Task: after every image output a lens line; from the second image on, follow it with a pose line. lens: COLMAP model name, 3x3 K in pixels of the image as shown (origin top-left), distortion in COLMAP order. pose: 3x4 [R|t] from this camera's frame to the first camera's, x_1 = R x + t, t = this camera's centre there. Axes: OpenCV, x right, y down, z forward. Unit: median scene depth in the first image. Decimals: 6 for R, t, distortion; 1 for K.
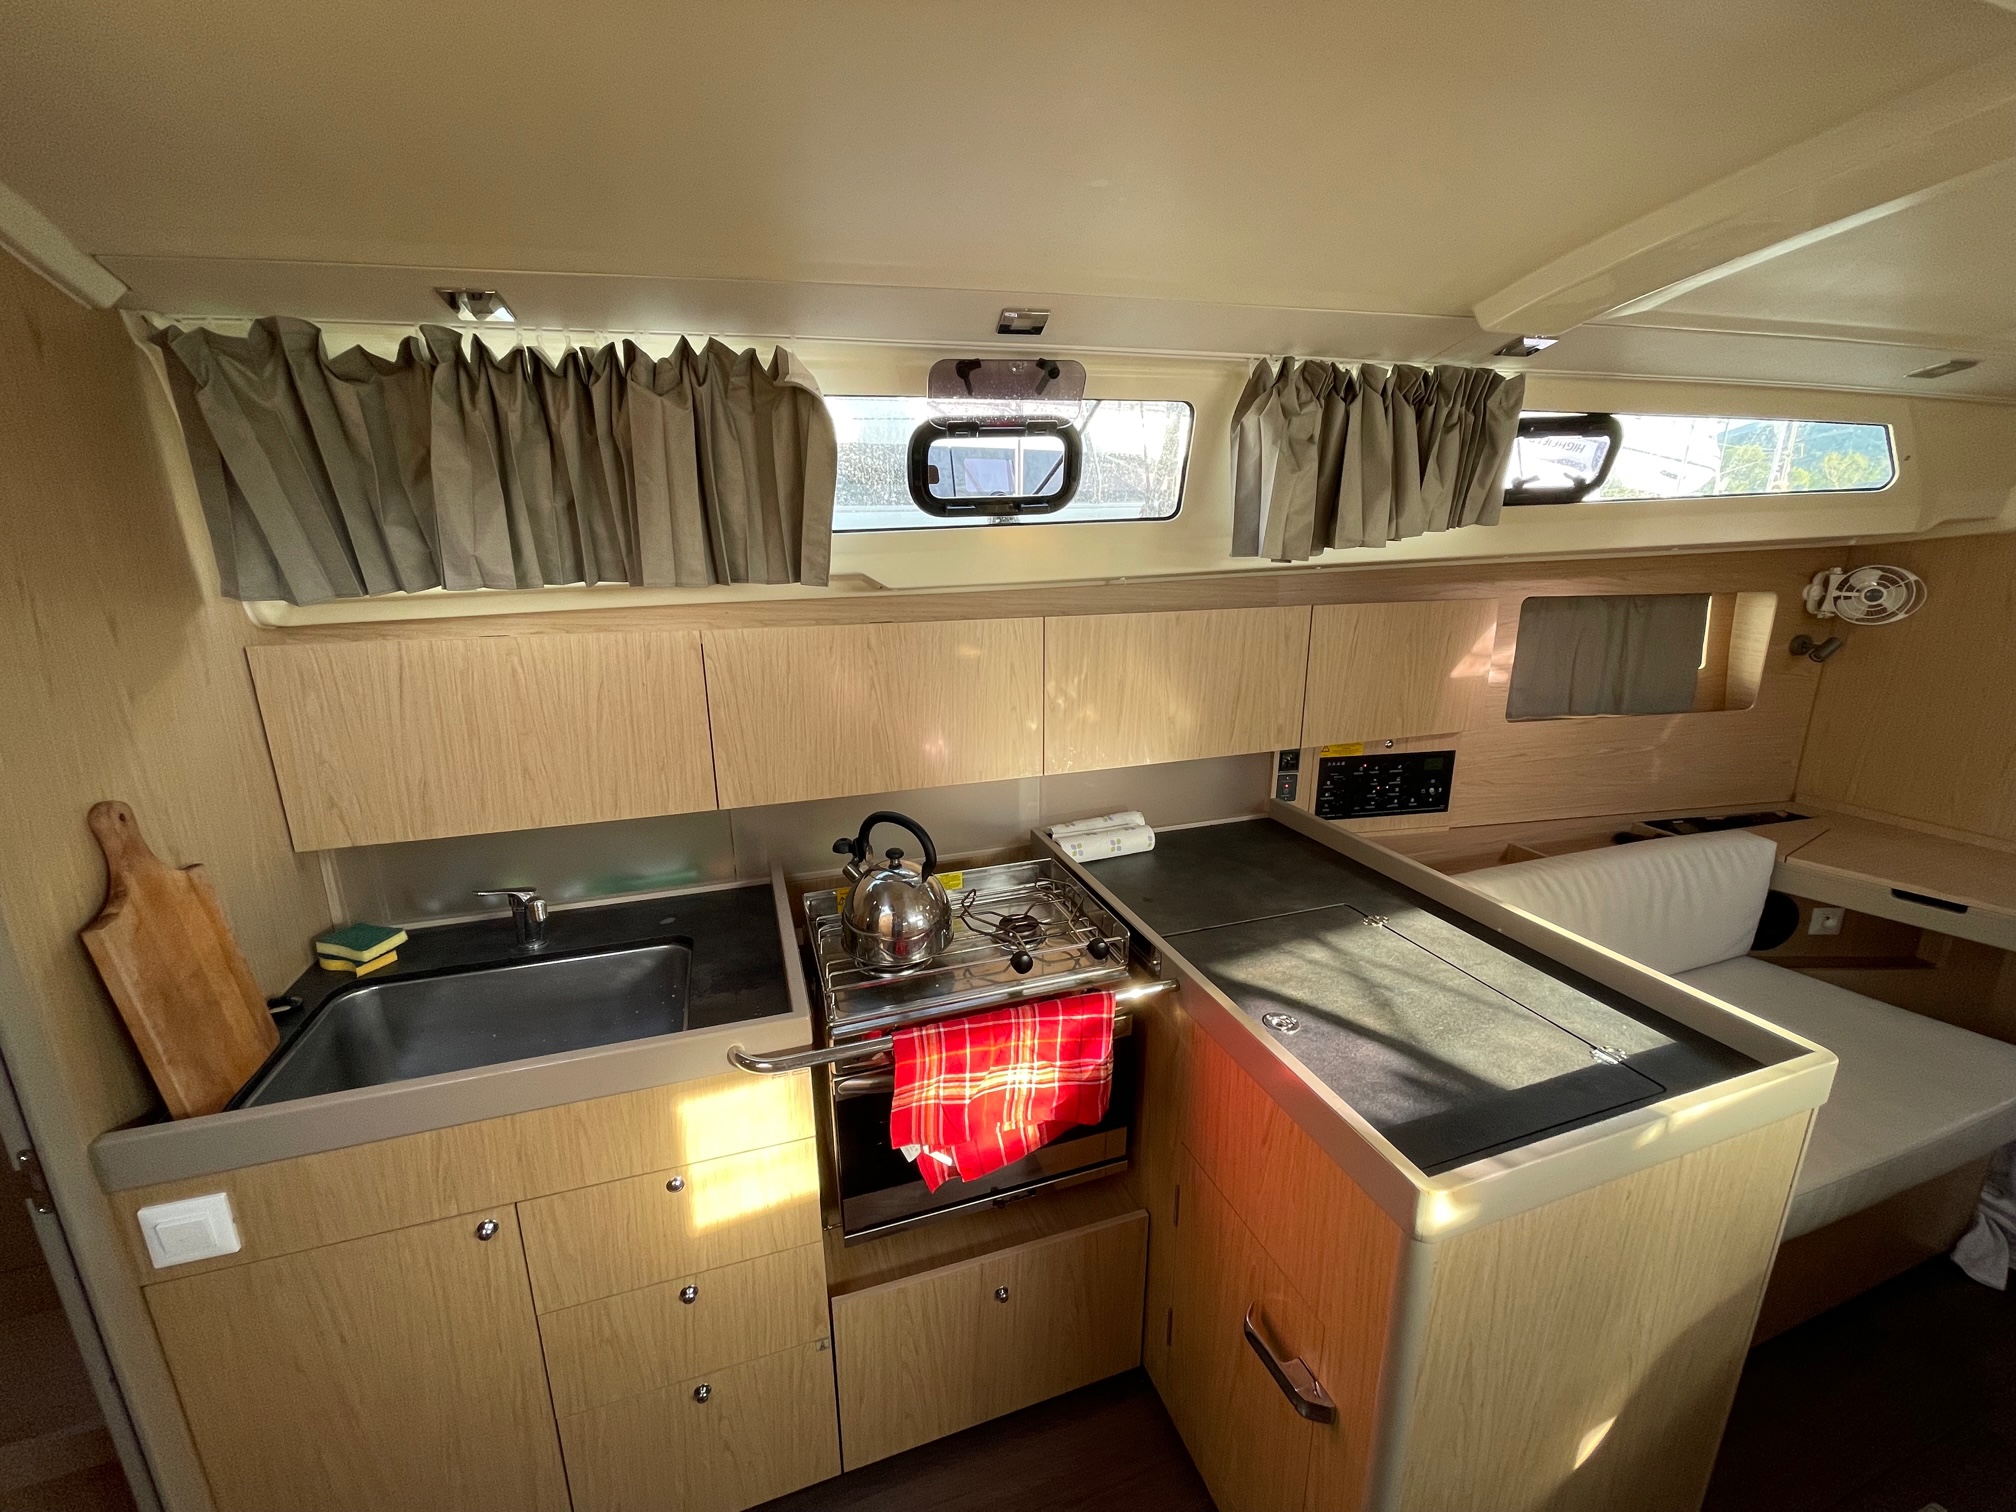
lens RADIAL K [[810.8, 0, 1000.9], [0, 810.8, 755.8], [0, 0, 1]] dist [-0.002396, -0.000392]
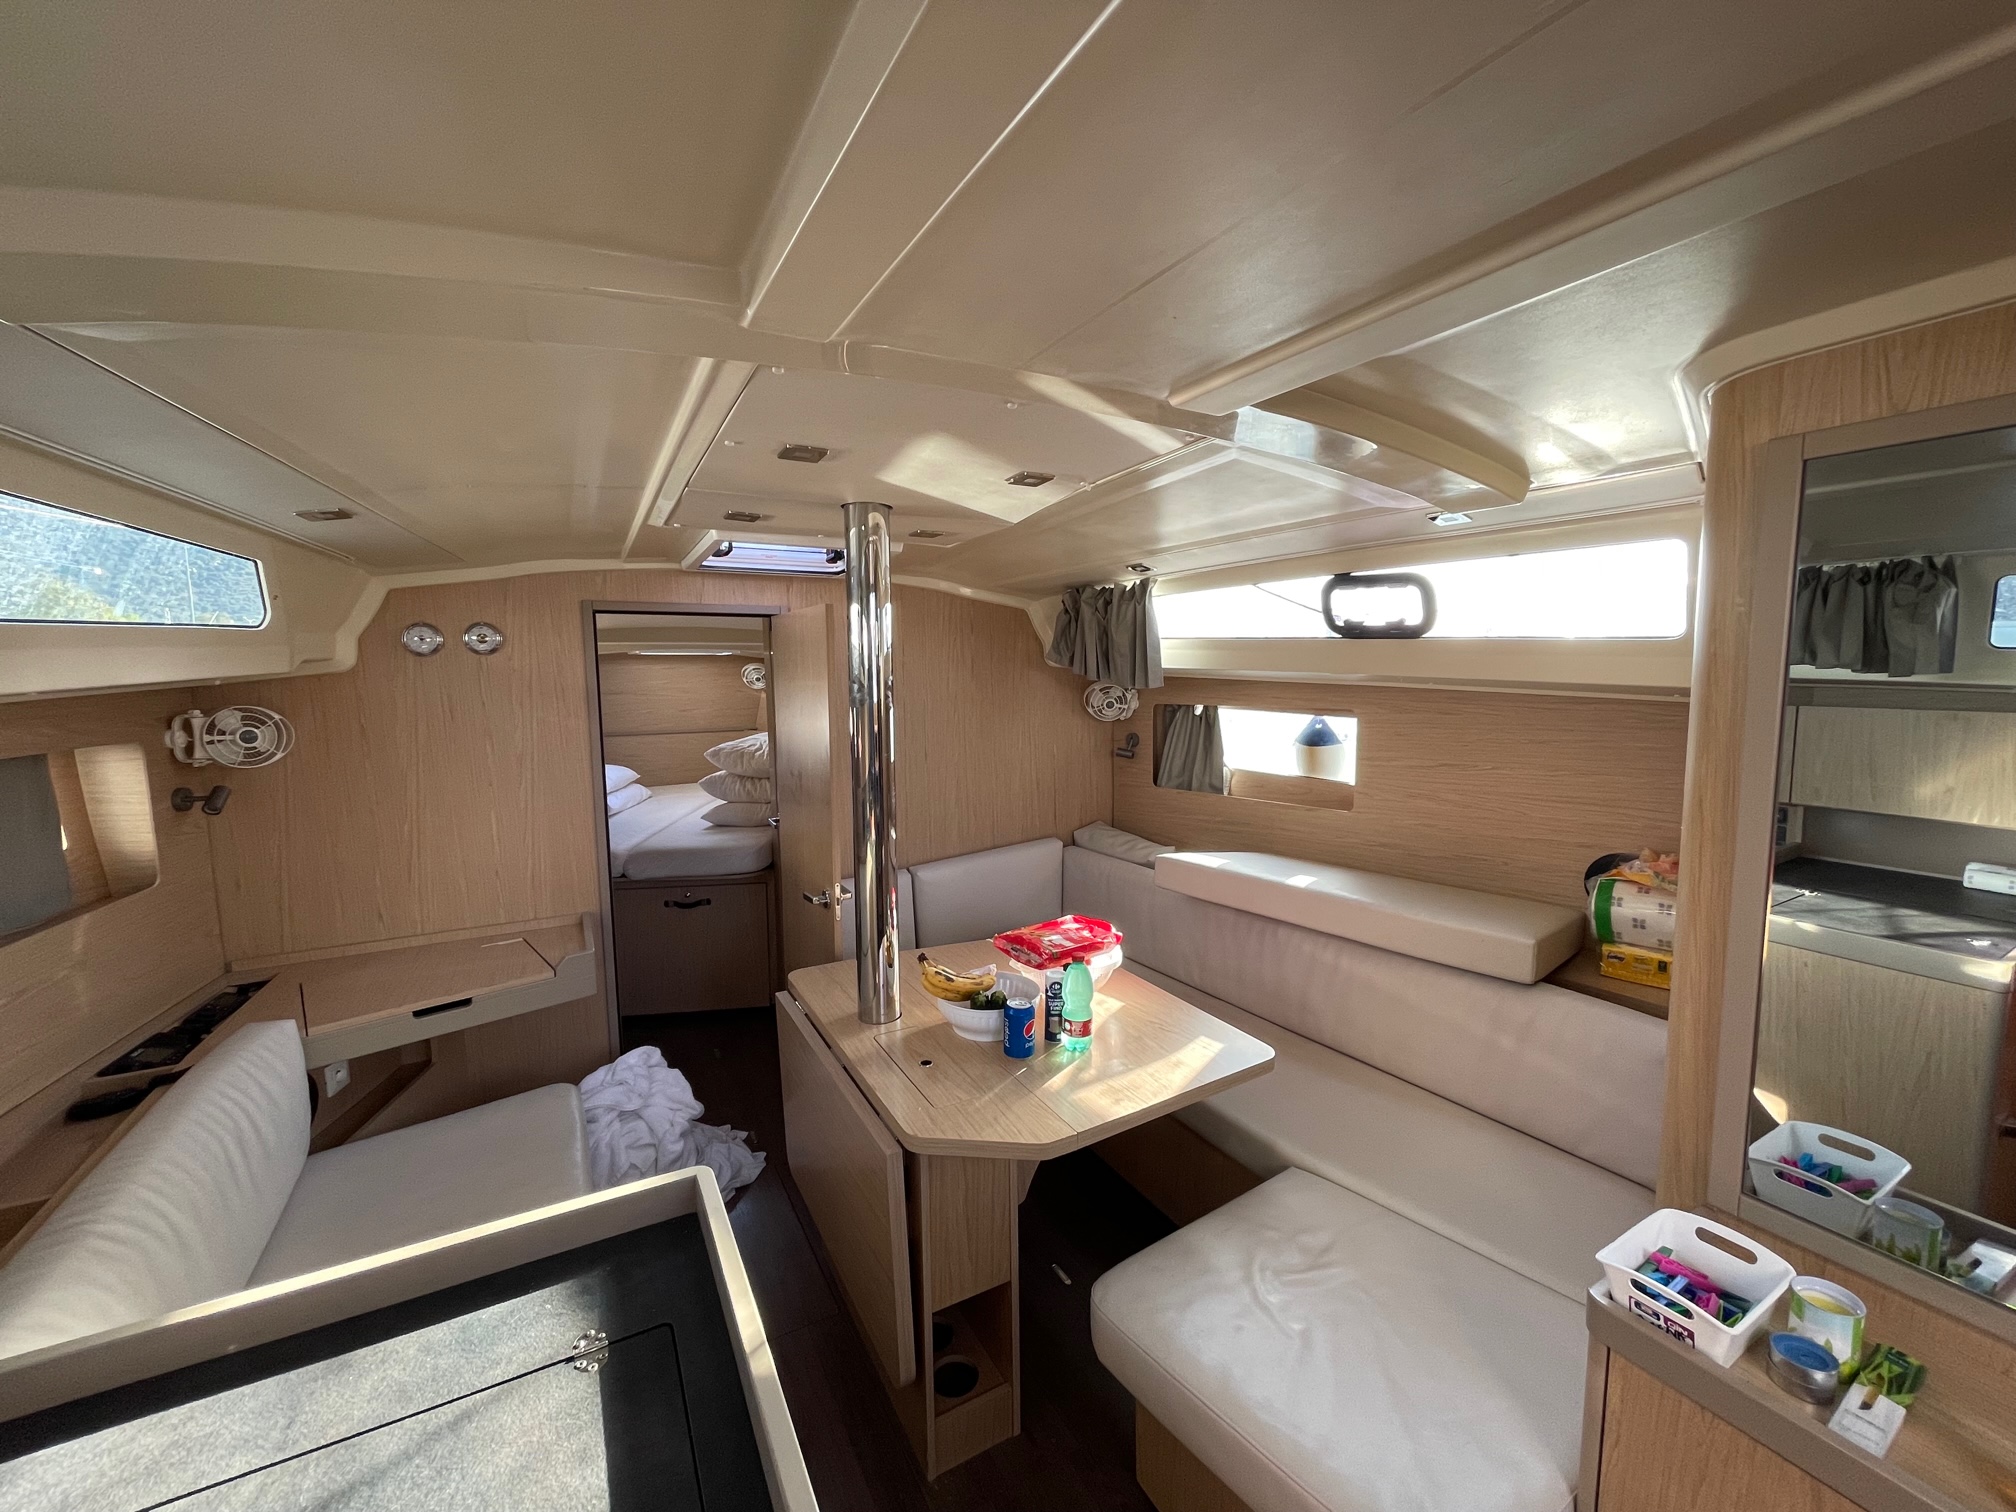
lens RADIAL K [[810.8, 0, 1005.2], [0, 810.8, 750.0], [0, 0, 1]] dist [-0.002396, -0.000392]
pose [[-0.174945, -0.087753, 0.980660, 0.002137], [0.256795, 0.957479, 0.131490, -0.080164], [-0.950500, 0.274832, -0.144972, 0.297583]]
